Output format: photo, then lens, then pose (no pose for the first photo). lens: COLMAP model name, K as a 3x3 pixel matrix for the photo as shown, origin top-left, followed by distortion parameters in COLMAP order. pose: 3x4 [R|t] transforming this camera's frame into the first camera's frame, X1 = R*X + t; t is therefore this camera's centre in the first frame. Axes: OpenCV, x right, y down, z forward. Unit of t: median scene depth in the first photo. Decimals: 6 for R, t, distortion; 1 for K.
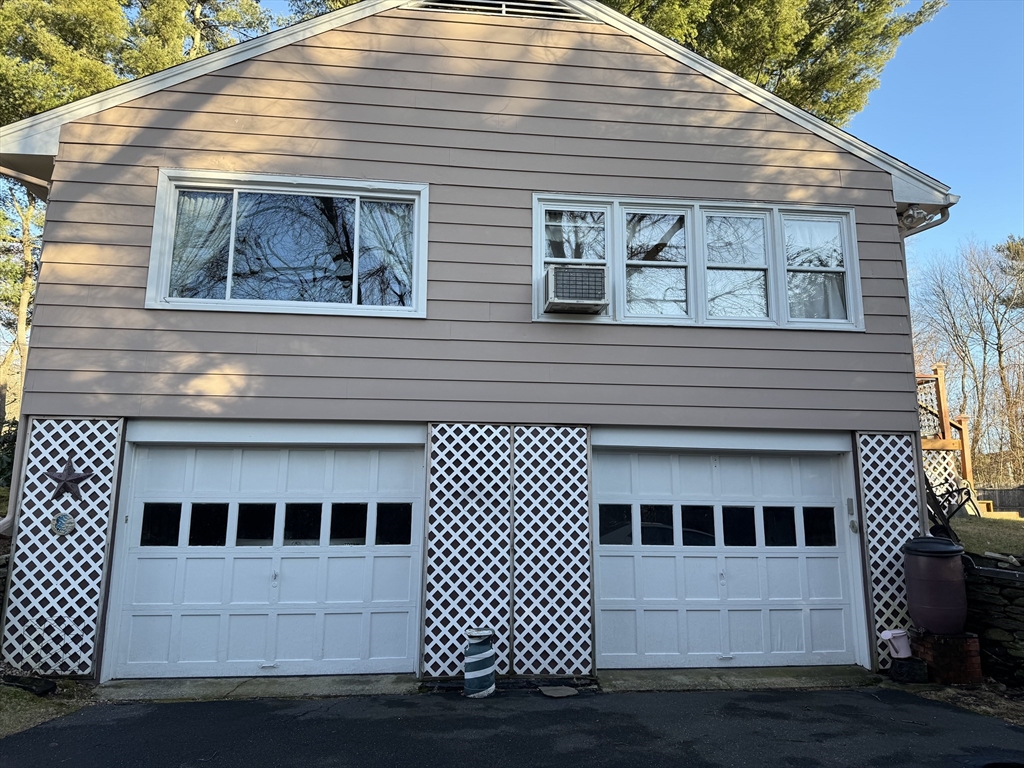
lens RADIAL K [[705.4, 0, 510.4], [0, 705.4, 387.6], [0, 0, 1]] dist [0.012609, -0.000333]
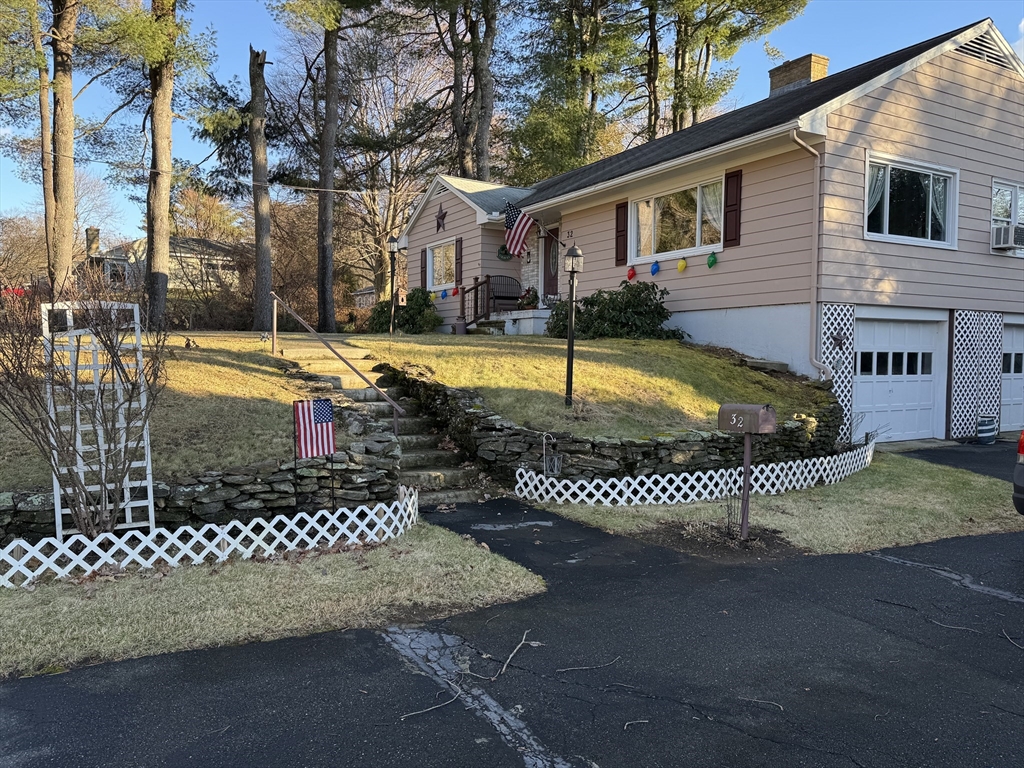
lens RADIAL K [[758.5, 0, 515.3], [0, 758.5, 390.4], [0, 0, 1]] dist [0.073223, -0.057800]
pose [[0.907472, -0.019458, 0.419662, -1.983861], [-0.075953, 0.974867, 0.209440, -0.078986], [-0.413190, -0.221936, 0.883187, -0.359309]]
